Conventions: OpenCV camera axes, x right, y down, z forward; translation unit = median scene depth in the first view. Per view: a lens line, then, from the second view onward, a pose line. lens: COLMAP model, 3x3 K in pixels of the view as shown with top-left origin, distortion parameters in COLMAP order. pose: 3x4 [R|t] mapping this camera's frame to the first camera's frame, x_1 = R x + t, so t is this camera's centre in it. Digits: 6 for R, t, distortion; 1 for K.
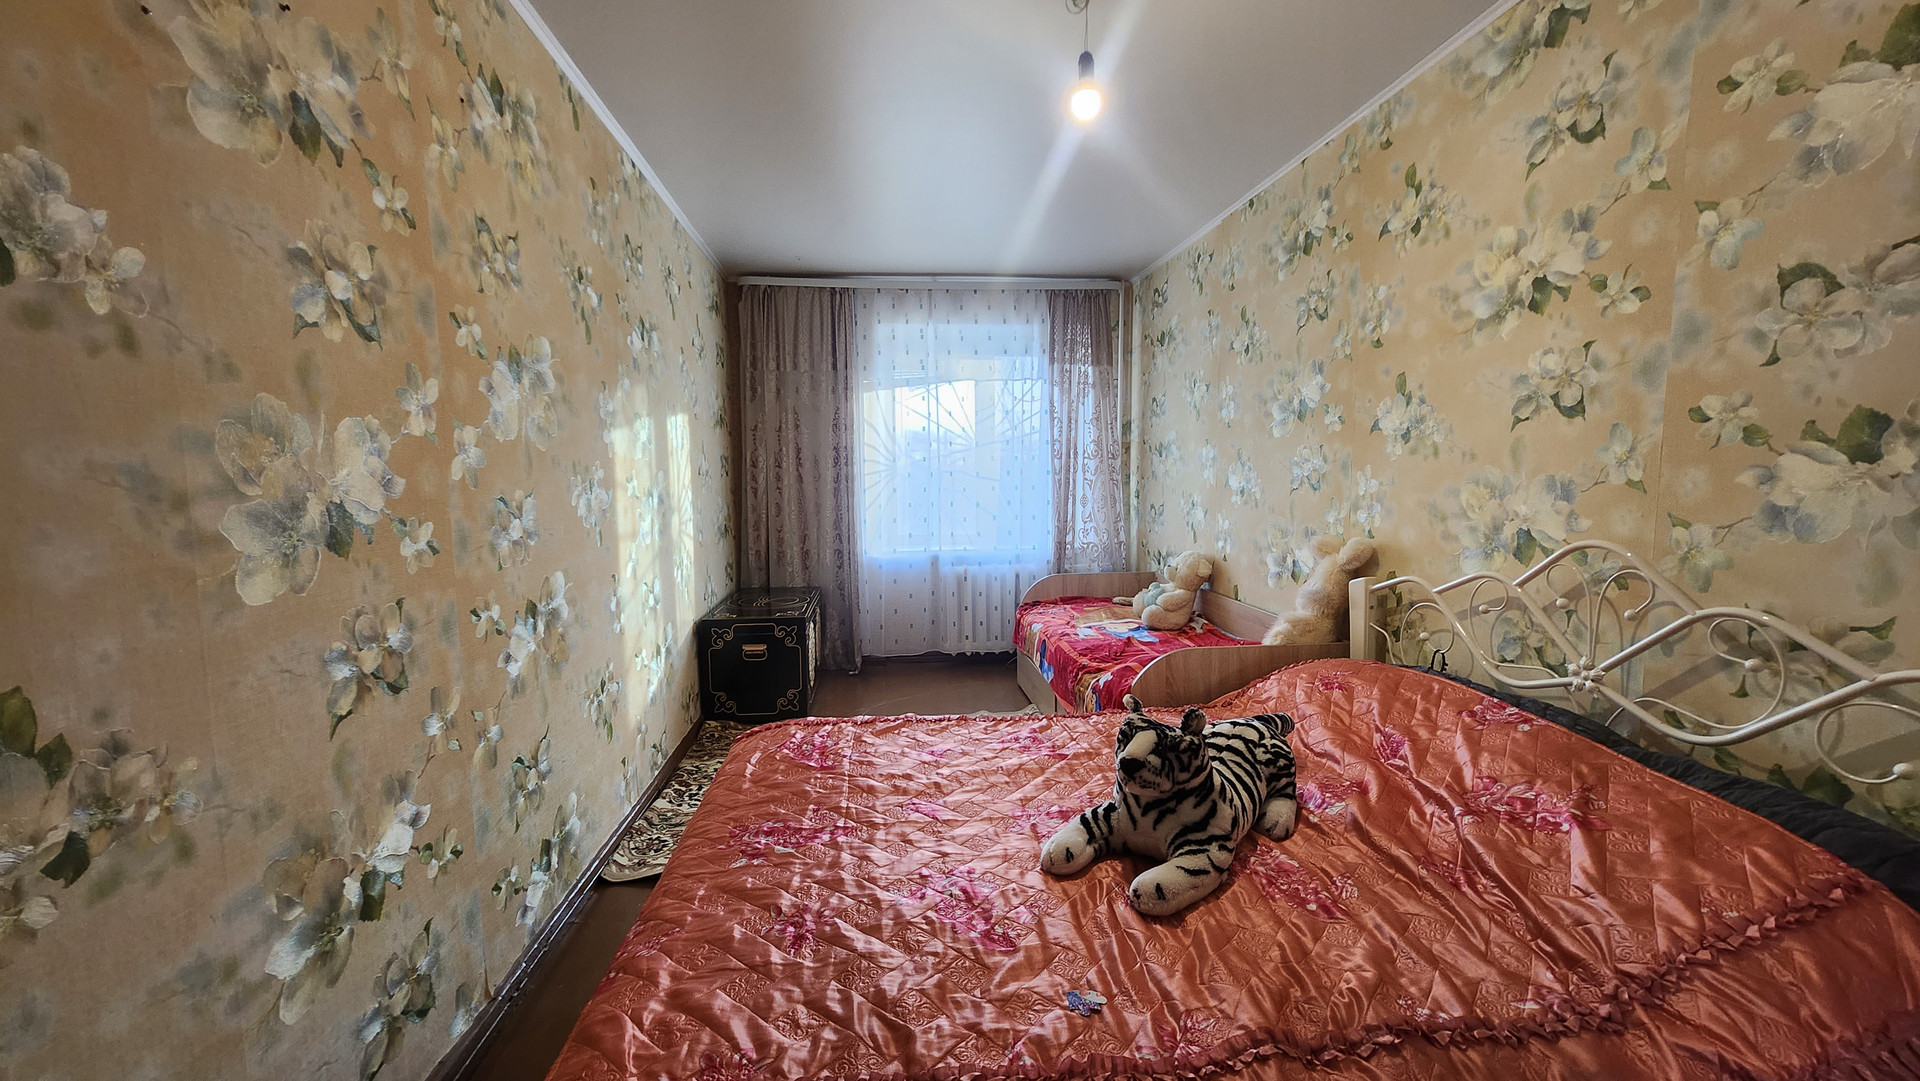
lens RADIAL K [[765.2, 0, 962.4], [0, 765.2, 544.1], [0, 0, 1]] dist [0.002777, 0.000575]
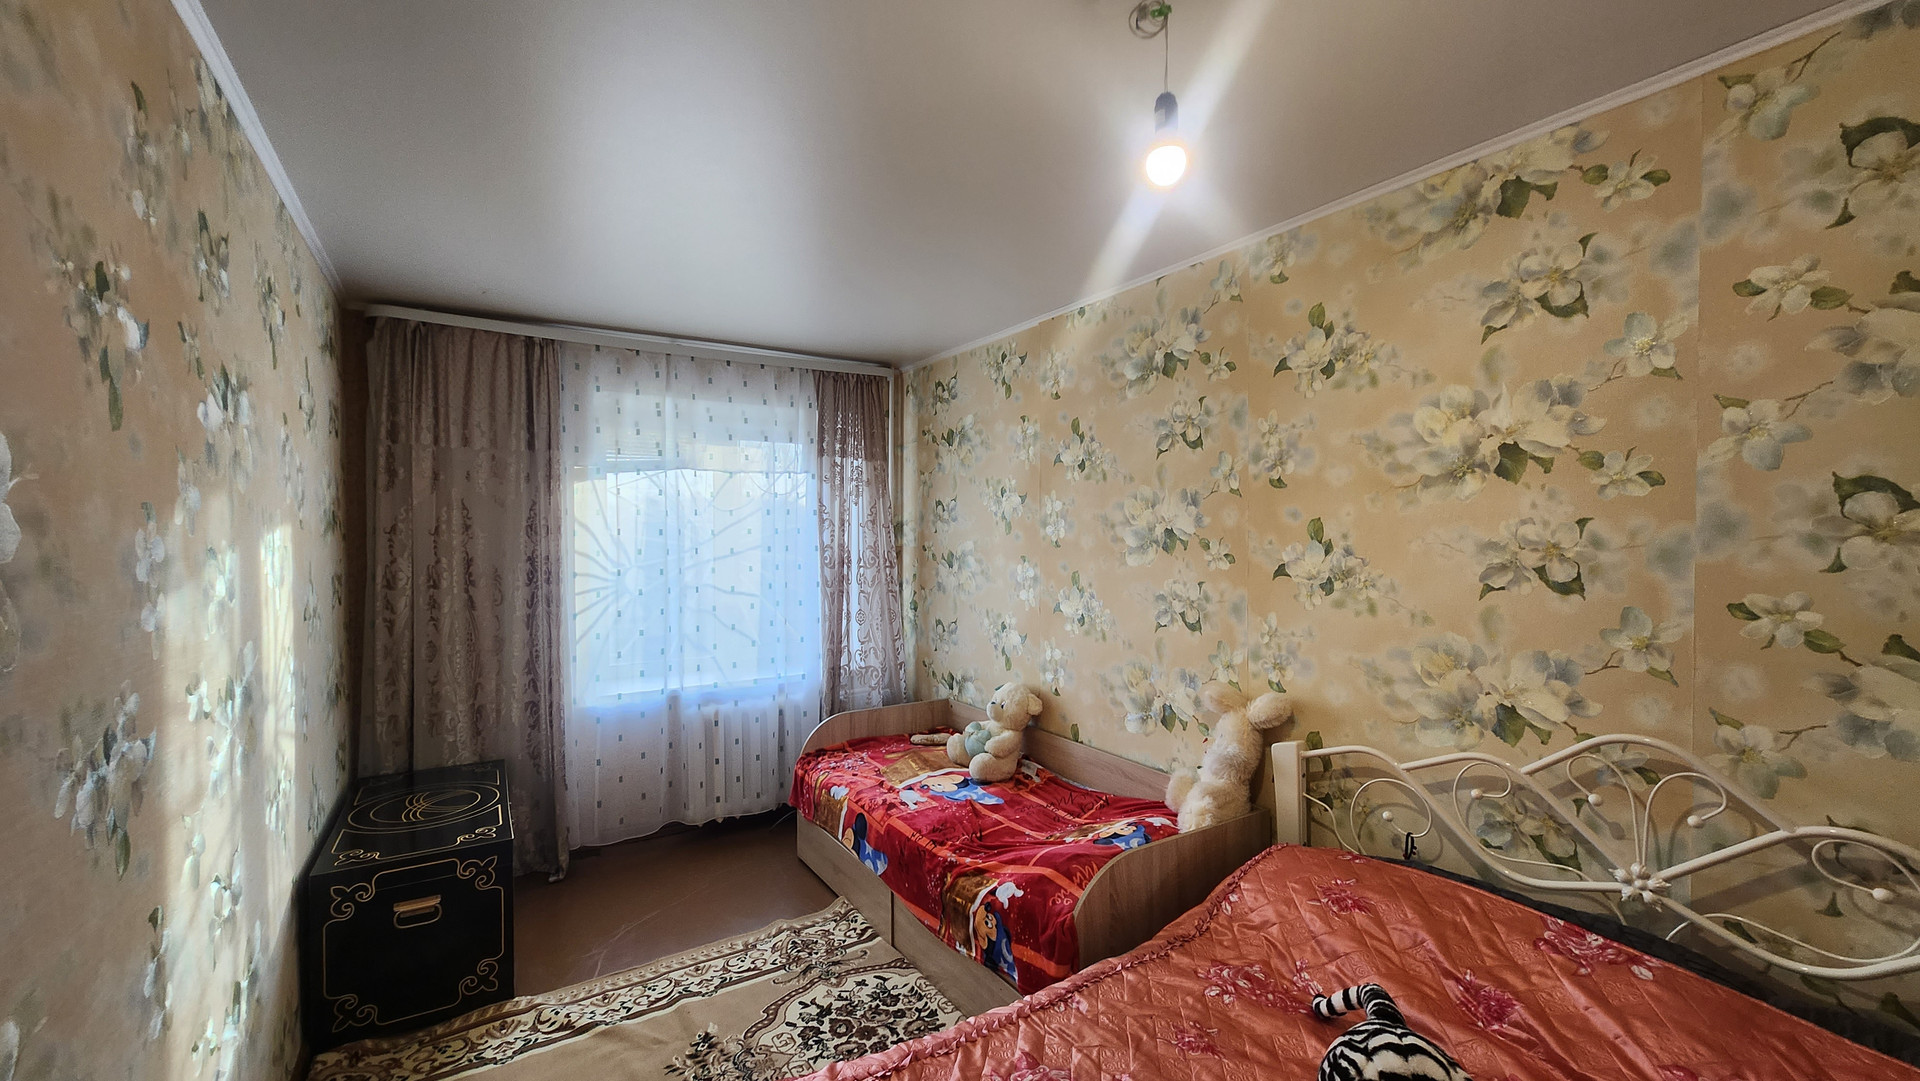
lens RADIAL K [[760.2, 0, 956.0], [0, 760.2, 545.1], [0, 0, 1]] dist [-0.002655, 0.002574]
pose [[0.896841, 0.002273, 0.442348, -0.181618], [0.032858, 0.996882, -0.071741, -0.108947], [-0.441132, 0.078875, 0.893970, 0.287796]]
